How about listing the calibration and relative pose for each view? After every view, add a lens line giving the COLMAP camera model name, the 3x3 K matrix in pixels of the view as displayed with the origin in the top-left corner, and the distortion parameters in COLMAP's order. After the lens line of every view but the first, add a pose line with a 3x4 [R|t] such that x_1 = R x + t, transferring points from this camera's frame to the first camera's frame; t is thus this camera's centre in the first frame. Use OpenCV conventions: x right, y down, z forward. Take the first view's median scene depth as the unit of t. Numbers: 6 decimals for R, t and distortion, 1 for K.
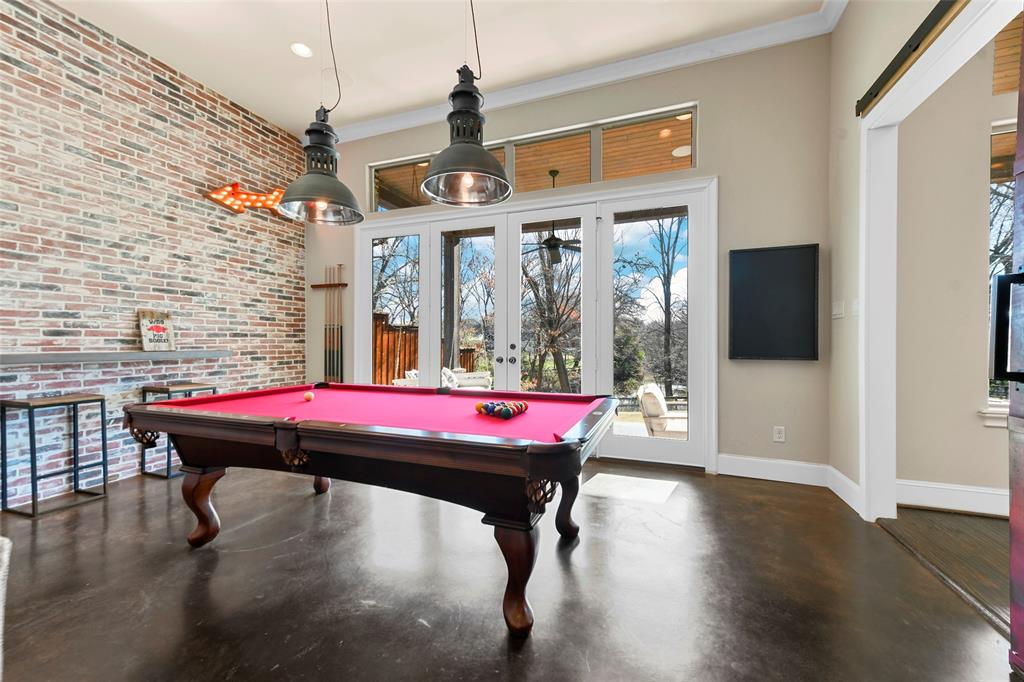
lens RADIAL K [[400.2, 0, 512.1], [0, 400.2, 343.7], [0, 0, 1]] dist [0.013821, 0.000254]
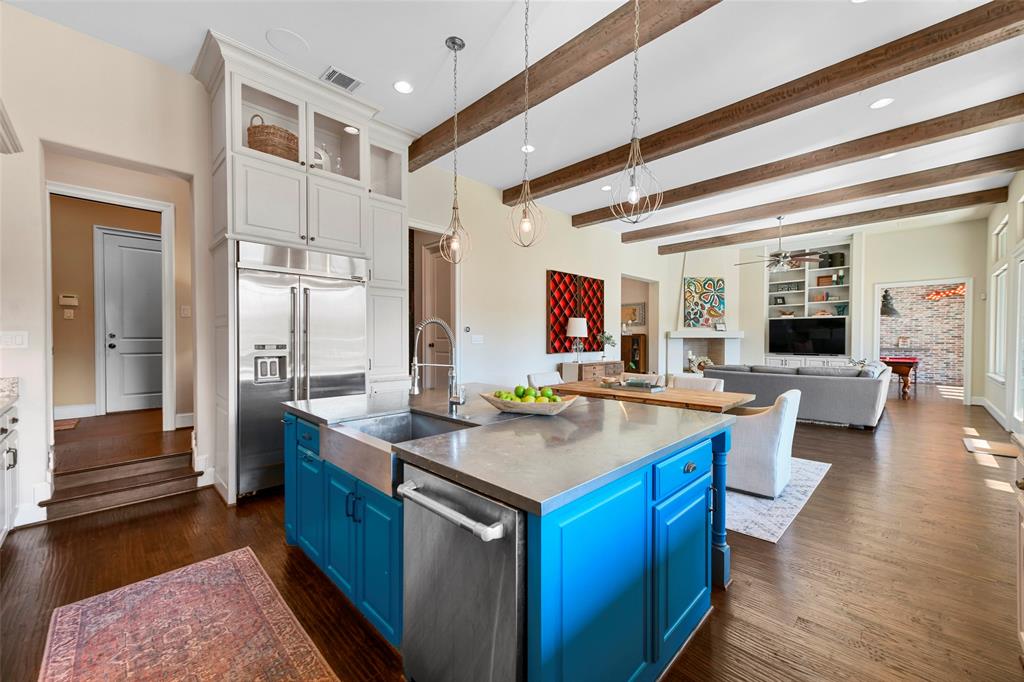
lens RADIAL K [[400.2, 0, 515.6], [0, 400.2, 341.5], [0, 0, 1]] dist [0.013821, 0.000254]
pose [[-0.397831, 0.006653, -0.917434, 3.569801], [-0.004823, 0.999945, 0.009343, -0.052231], [0.917446, 0.008142, -0.397777, -0.677750]]
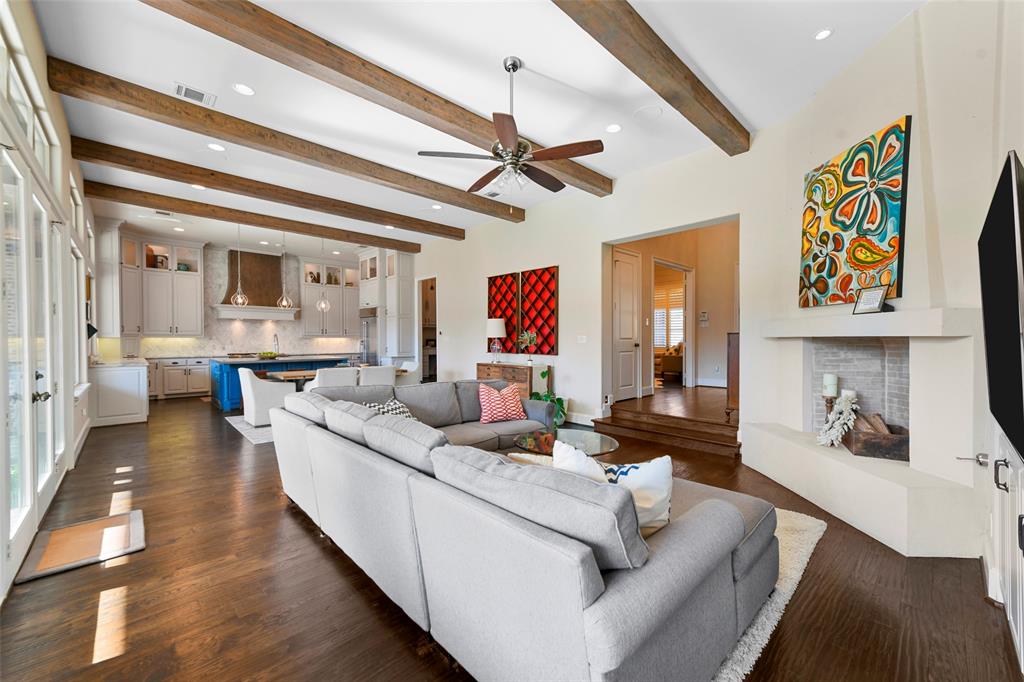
lens RADIAL K [[400.2, 0, 515.8], [0, 400.2, 342.1], [0, 0, 1]] dist [0.013821, 0.000254]
pose [[-0.904690, -0.004889, 0.426041, 0.776687], [0.000149, 0.999930, 0.011791, -0.056862], [-0.426069, 0.010731, -0.904627, 0.549255]]
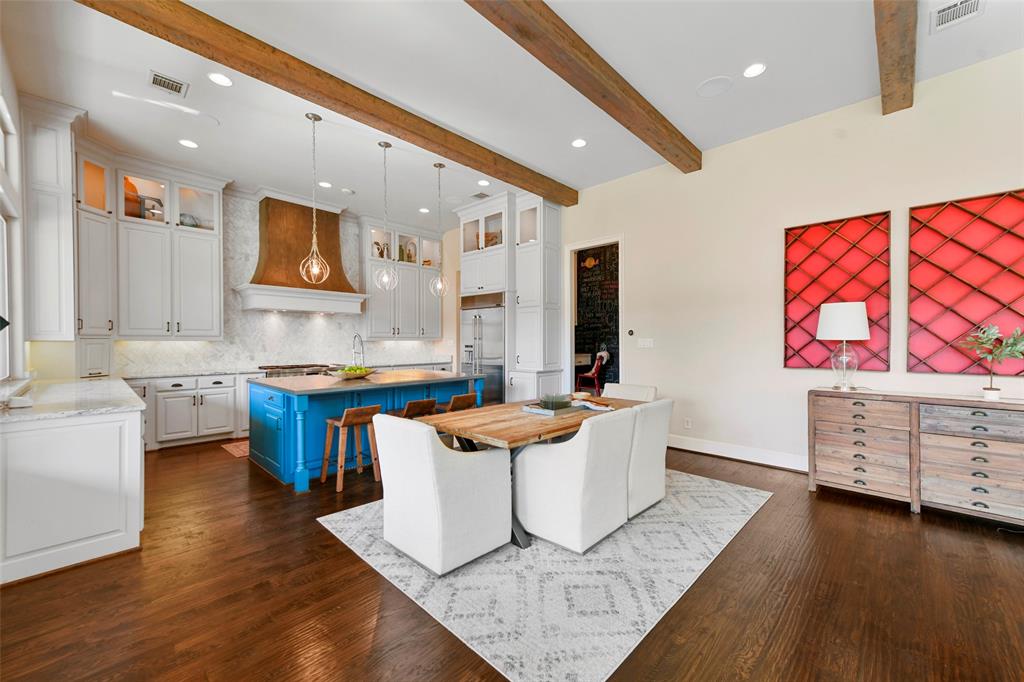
lens RADIAL K [[400.2, 0, 516.3], [0, 400.2, 341.4], [0, 0, 1]] dist [0.013821, 0.000254]
pose [[-0.923662, -0.001356, 0.383206, 2.054652], [0.000614, 0.999987, 0.005017, -0.058792], [-0.383208, 0.004869, -0.923649, 0.059163]]
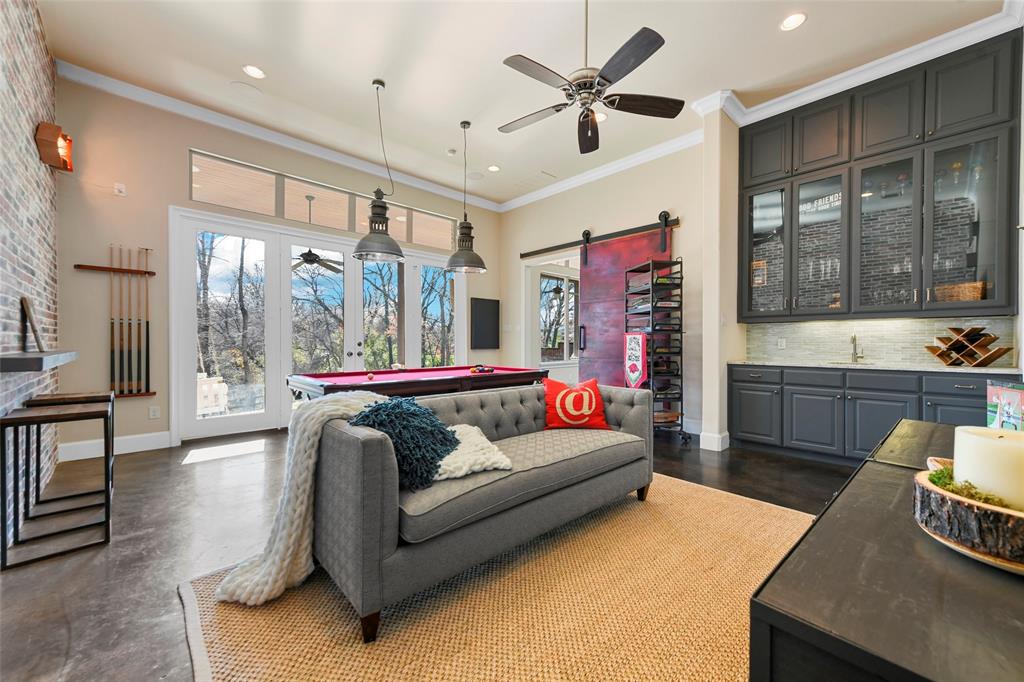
lens RADIAL K [[400.2, 0, 509.7], [0, 400.2, 342.6], [0, 0, 1]] dist [0.013821, 0.000254]
pose [[0.441920, -0.002524, 0.897051, -1.119951], [0.000897, 0.999997, 0.002372, -0.000427], [-0.897054, -0.000243, 0.441921, -0.089844]]
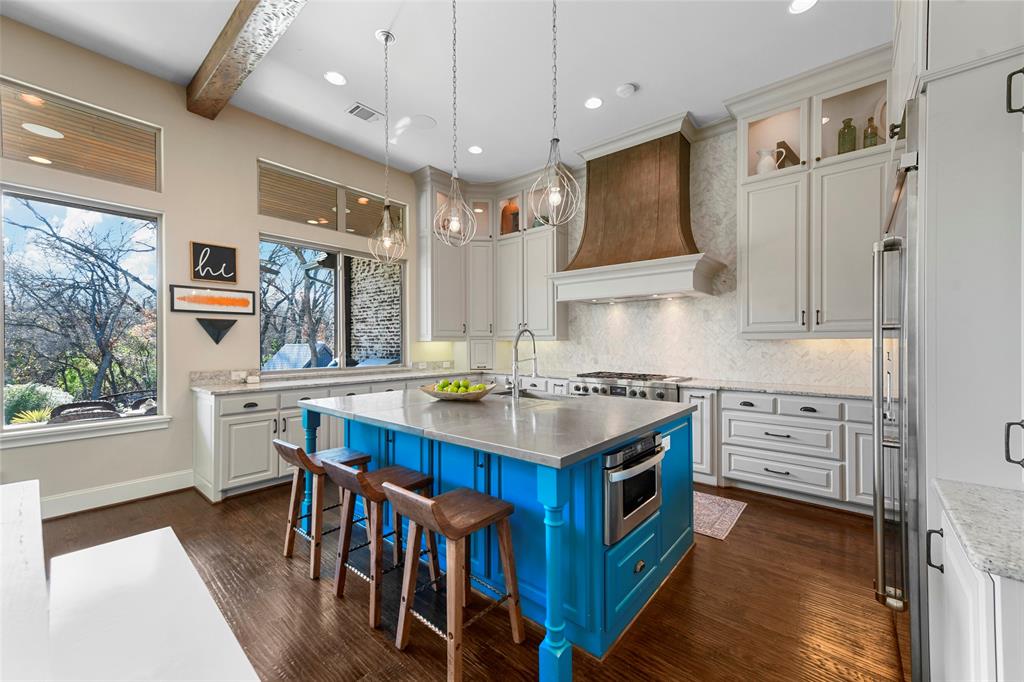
lens RADIAL K [[400.2, 0, 514.9], [0, 400.2, 342.6], [0, 0, 1]] dist [0.013821, 0.000254]
pose [[0.322939, -0.001225, 0.946419, 2.302031], [0.005533, 0.999985, -0.000593, -0.047351], [-0.946404, 0.005428, 0.322940, -1.254431]]
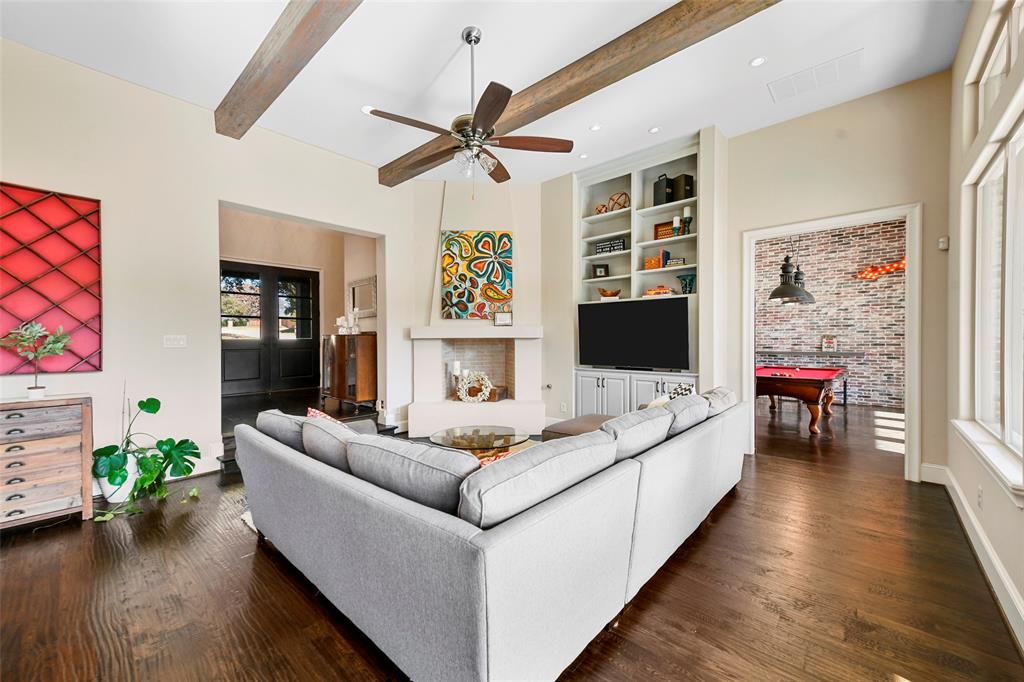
lens RADIAL K [[400.2, 0, 516.8], [0, 400.2, 340.8], [0, 0, 1]] dist [0.013821, 0.000254]
pose [[-0.349310, 0.003594, -0.937000, 1.904400], [0.000354, 0.999993, 0.003703, -0.053555], [0.937007, 0.000961, -0.349309, 0.102774]]
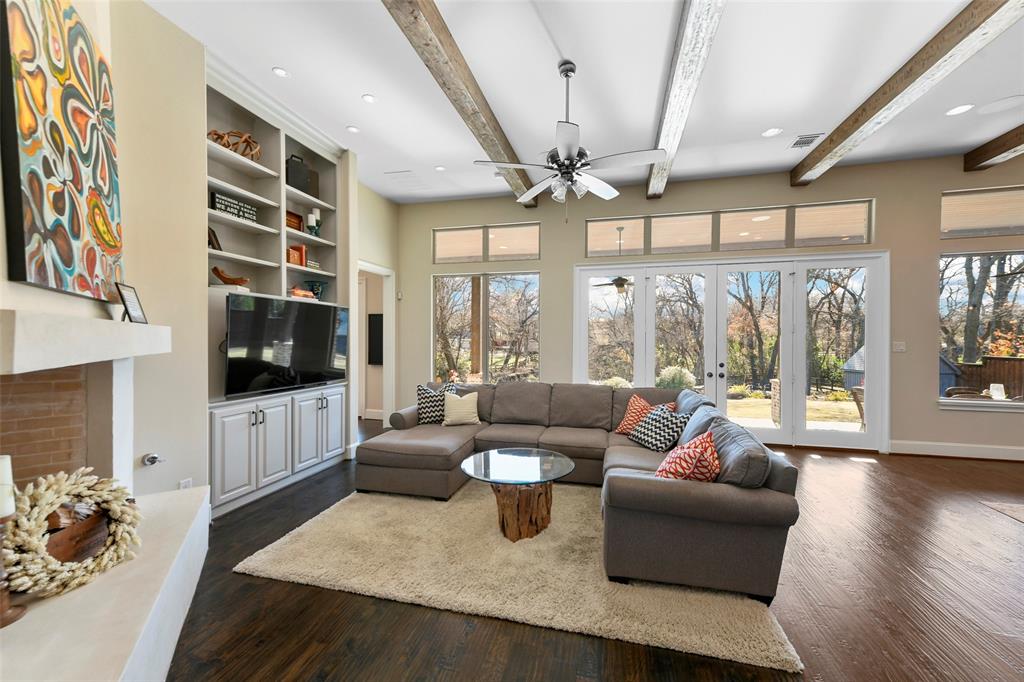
lens RADIAL K [[400.2, 0, 511.7], [0, 400.2, 341.4], [0, 0, 1]] dist [0.013821, 0.000254]
pose [[0.992314, -0.000395, 0.123741, 0.942416], [-0.000337, 0.999983, 0.005887, -0.083014], [-0.123741, -0.005884, 0.992297, -1.120519]]
